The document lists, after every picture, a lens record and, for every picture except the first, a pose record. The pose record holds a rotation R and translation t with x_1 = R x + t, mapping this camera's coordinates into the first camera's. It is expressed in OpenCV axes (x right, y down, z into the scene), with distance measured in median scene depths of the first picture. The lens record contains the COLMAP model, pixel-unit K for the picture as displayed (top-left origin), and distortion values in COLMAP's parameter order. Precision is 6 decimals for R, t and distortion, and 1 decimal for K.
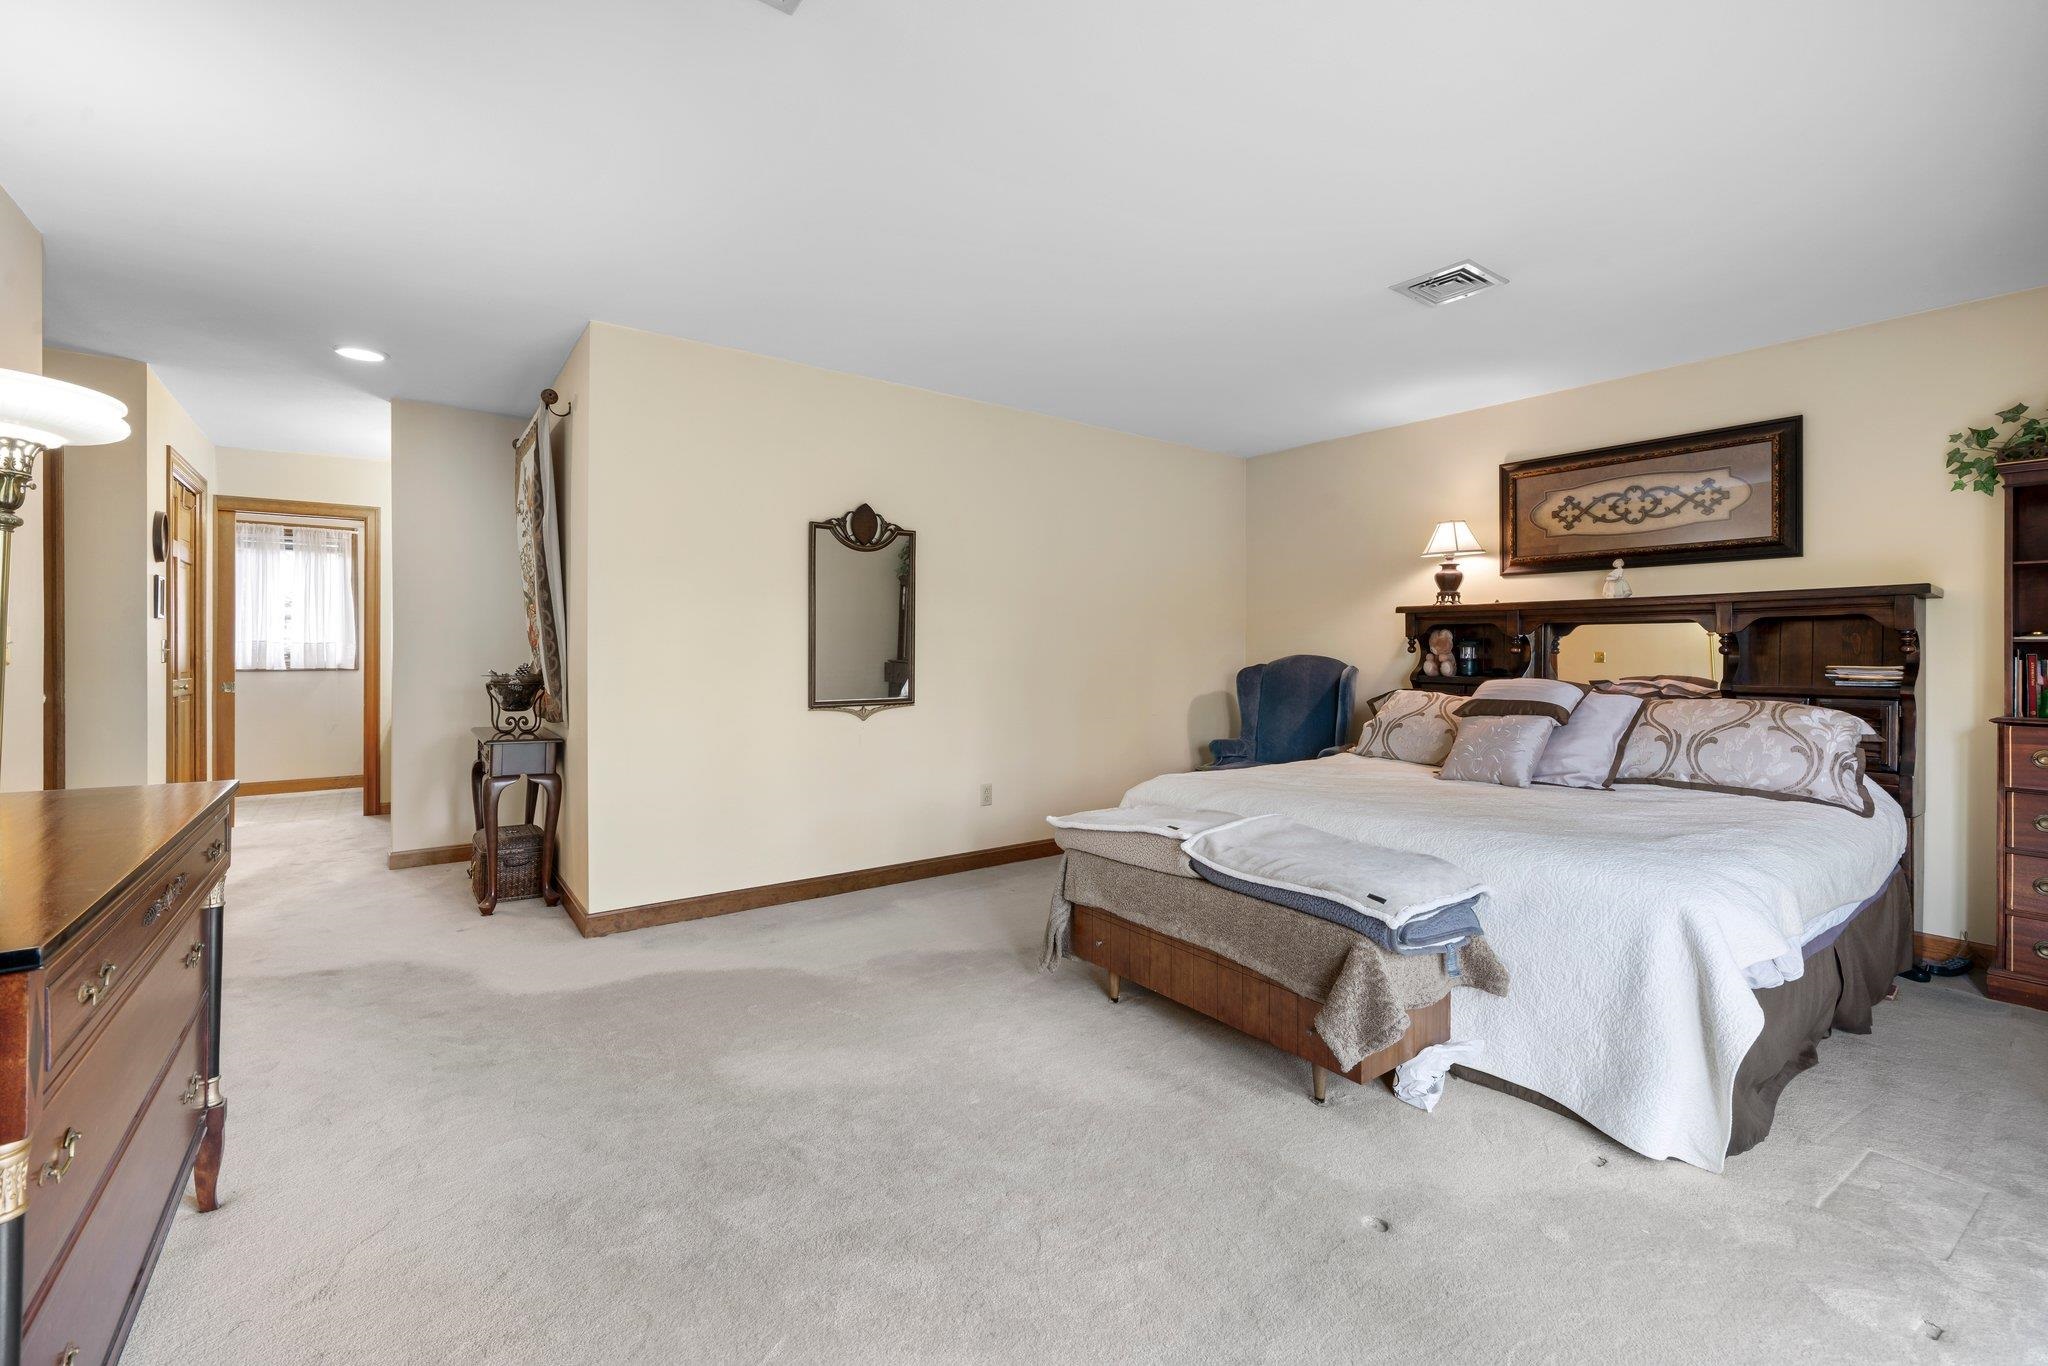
lens RADIAL K [[837.1, 0, 1017.5], [0, 837.1, 669.4], [0, 0, 1]] dist [-0.002627, -0.000160]
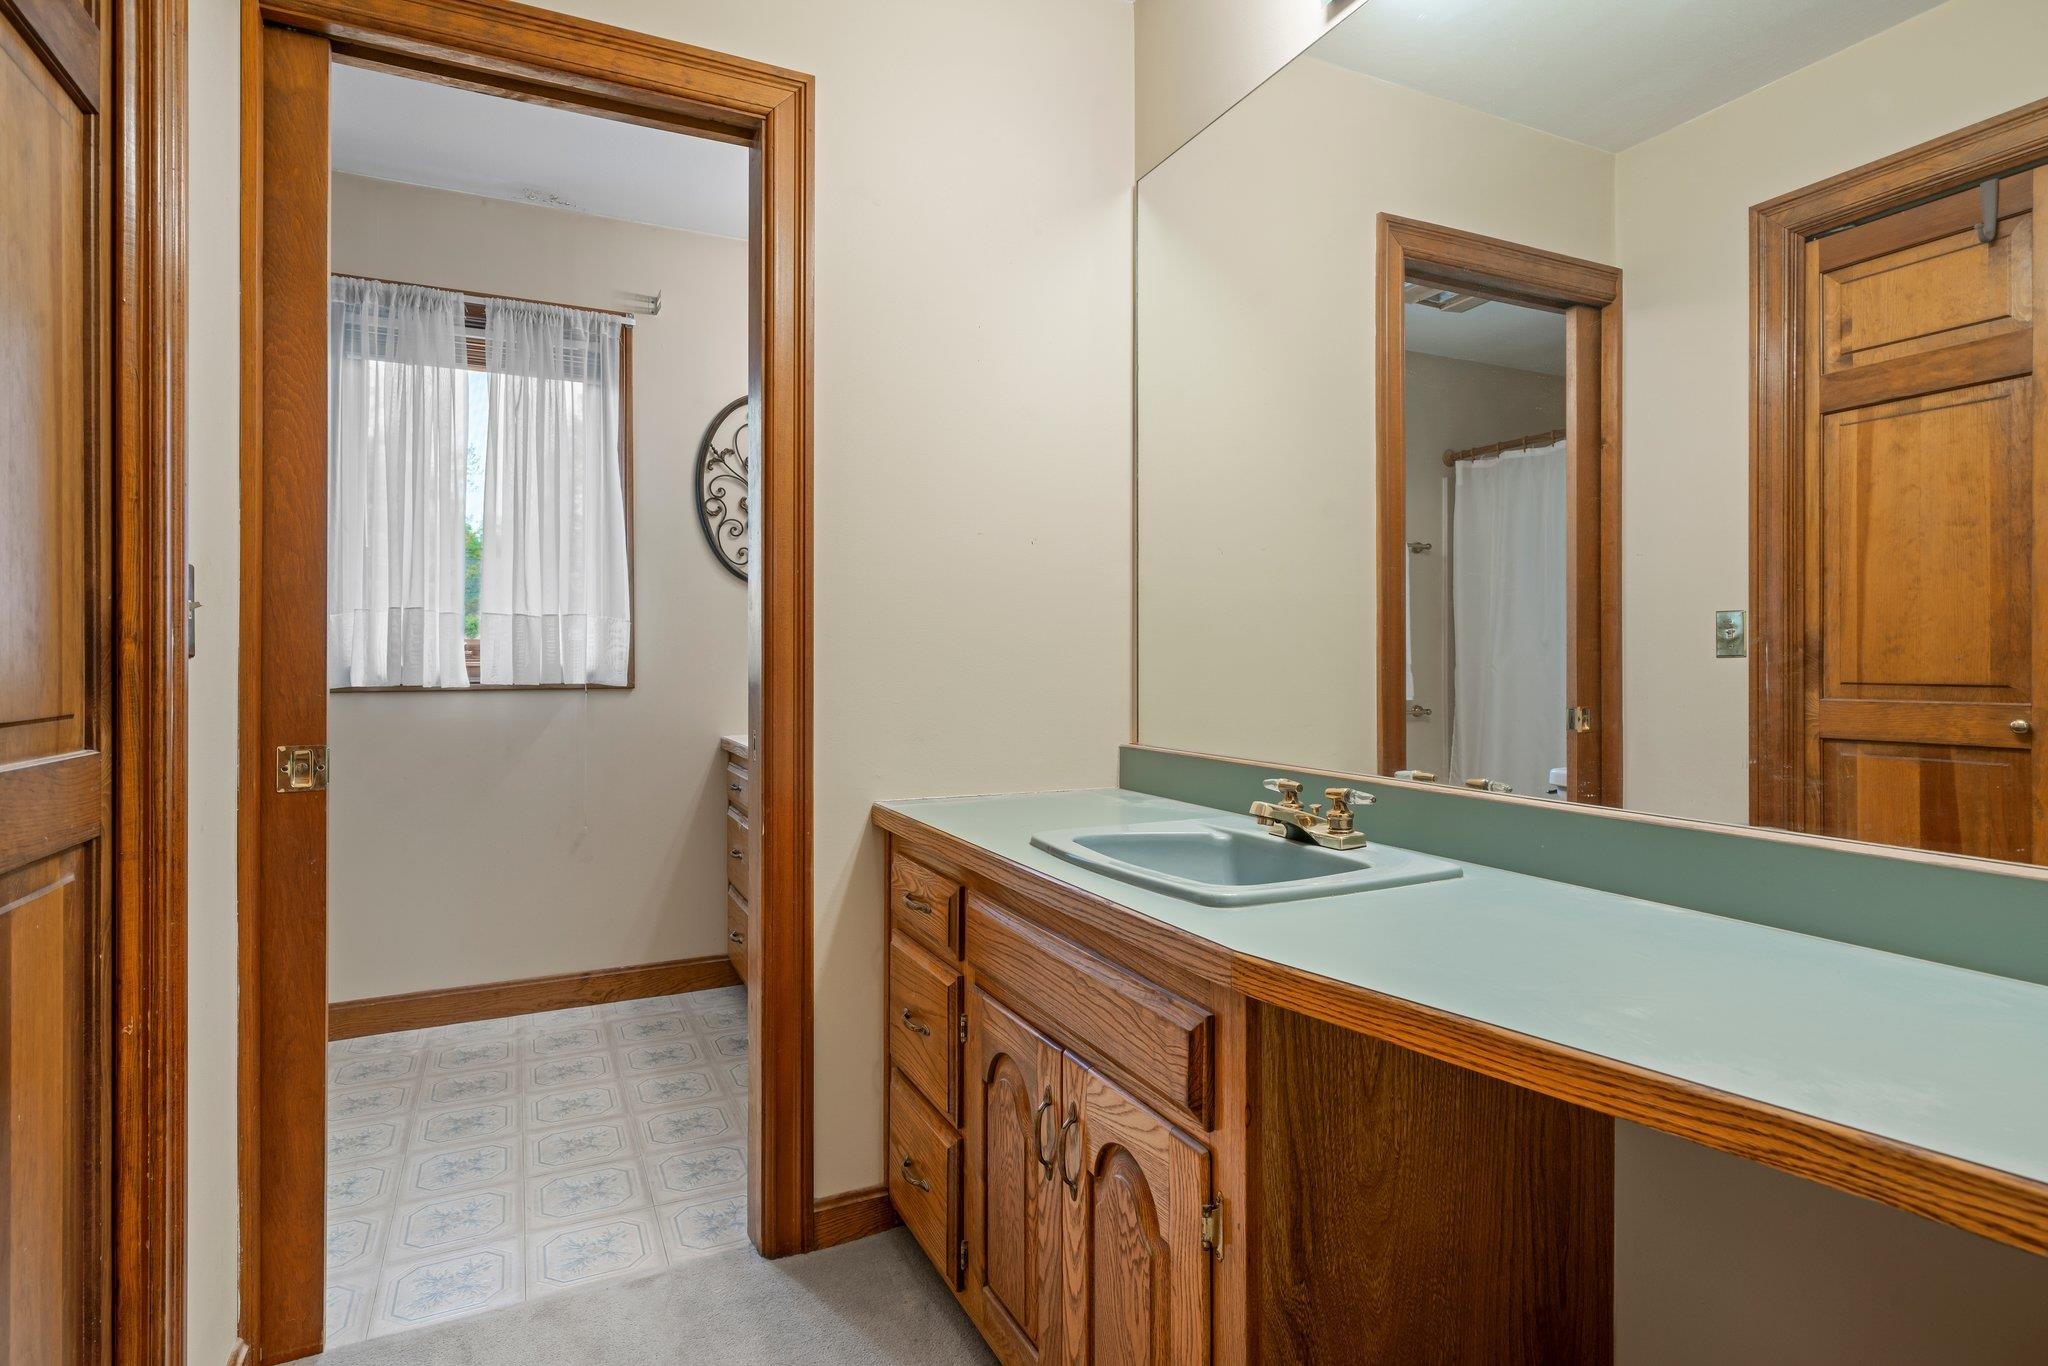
lens RADIAL K [[1019.8, 0, 1026.1], [0, 1019.8, 678.3], [0, 0, 1]] dist [0.003320, 0.000211]
pose [[0.983159, -0.002291, -0.182740, -0.552739], [0.001334, 0.999985, -0.005357, -0.001297], [0.182750, 0.005023, 0.983147, 0.603108]]
